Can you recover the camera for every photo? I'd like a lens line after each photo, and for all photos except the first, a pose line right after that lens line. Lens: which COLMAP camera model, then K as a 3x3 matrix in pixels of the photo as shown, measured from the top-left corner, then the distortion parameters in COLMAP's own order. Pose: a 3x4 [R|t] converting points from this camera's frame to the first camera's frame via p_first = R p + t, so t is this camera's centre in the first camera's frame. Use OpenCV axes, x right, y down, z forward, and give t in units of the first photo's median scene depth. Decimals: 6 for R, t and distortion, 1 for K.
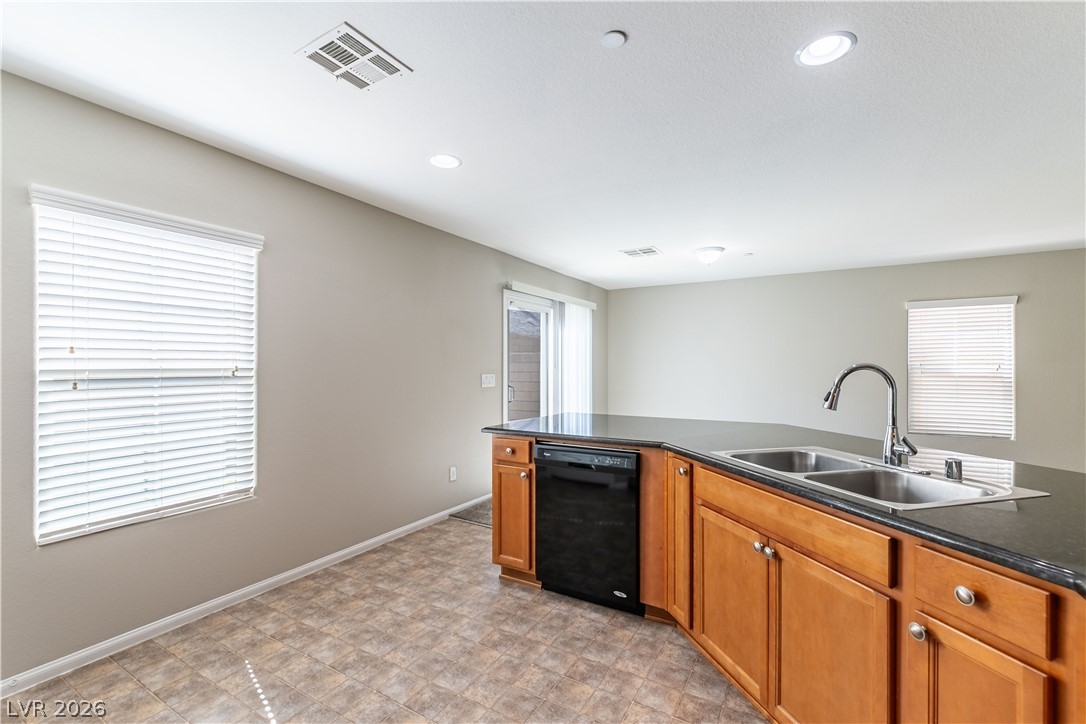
lens RADIAL K [[469.7, 0, 548.4], [0, 469.7, 350.6], [0, 0, 1]] dist [-0.025928, -0.000217]
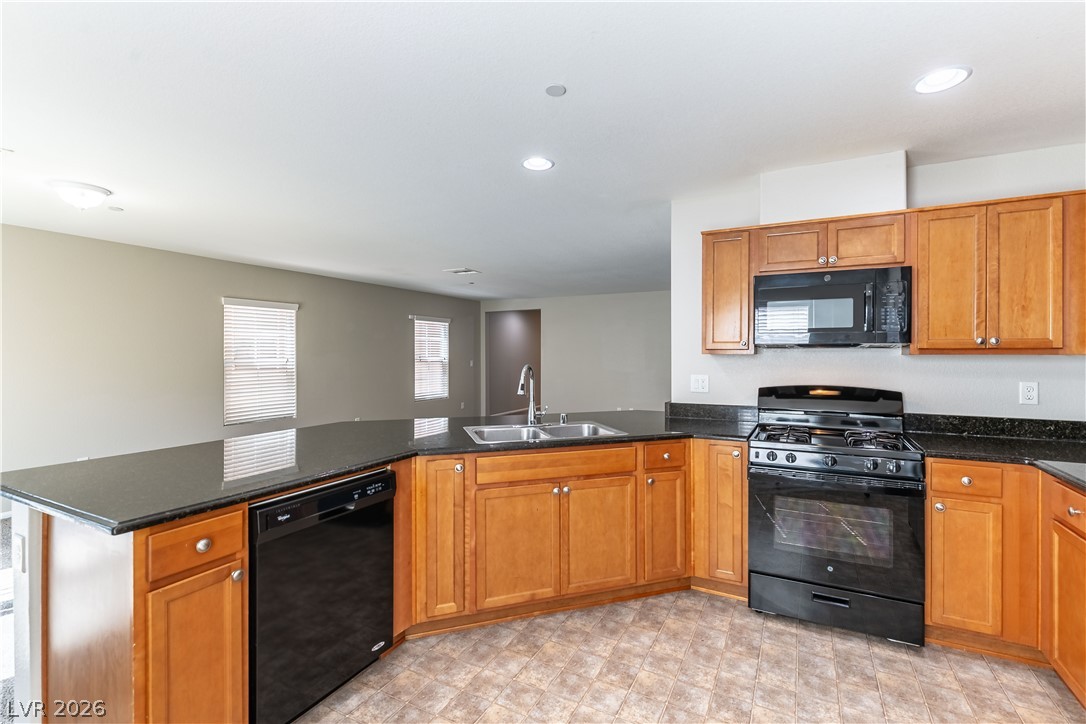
lens RADIAL K [[476.0, 0, 551.5], [0, 476.0, 361.5], [0, 0, 1]] dist [-0.001163, 0.000001]
pose [[-0.060458, -0.017884, 0.998011, -0.661608], [-0.030118, 0.999417, 0.016084, -0.005898], [-0.997716, -0.029086, -0.060962, 0.716892]]
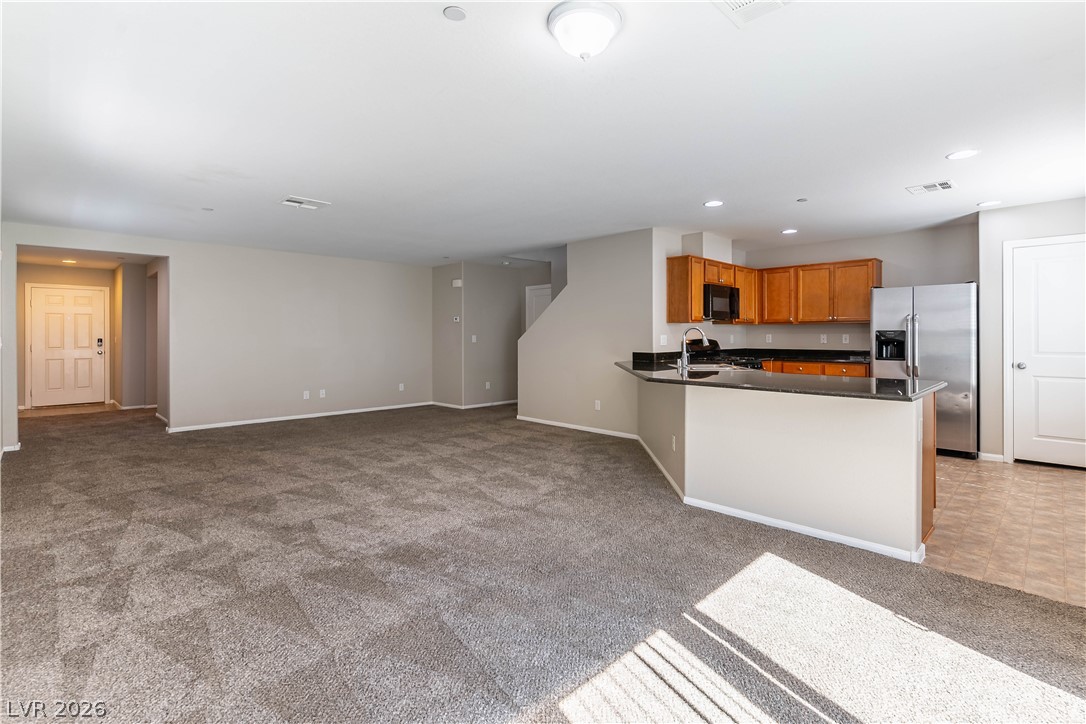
lens RADIAL K [[510.7, 0, 570.3], [0, 510.7, 324.4], [0, 0, 1]] dist [-0.000300, 0.000124]
pose [[-0.969987, 0.005579, 0.243094, 0.454822], [-0.006377, 0.998809, -0.048366, 0.107030], [-0.243075, -0.048465, -0.968796, 2.612837]]
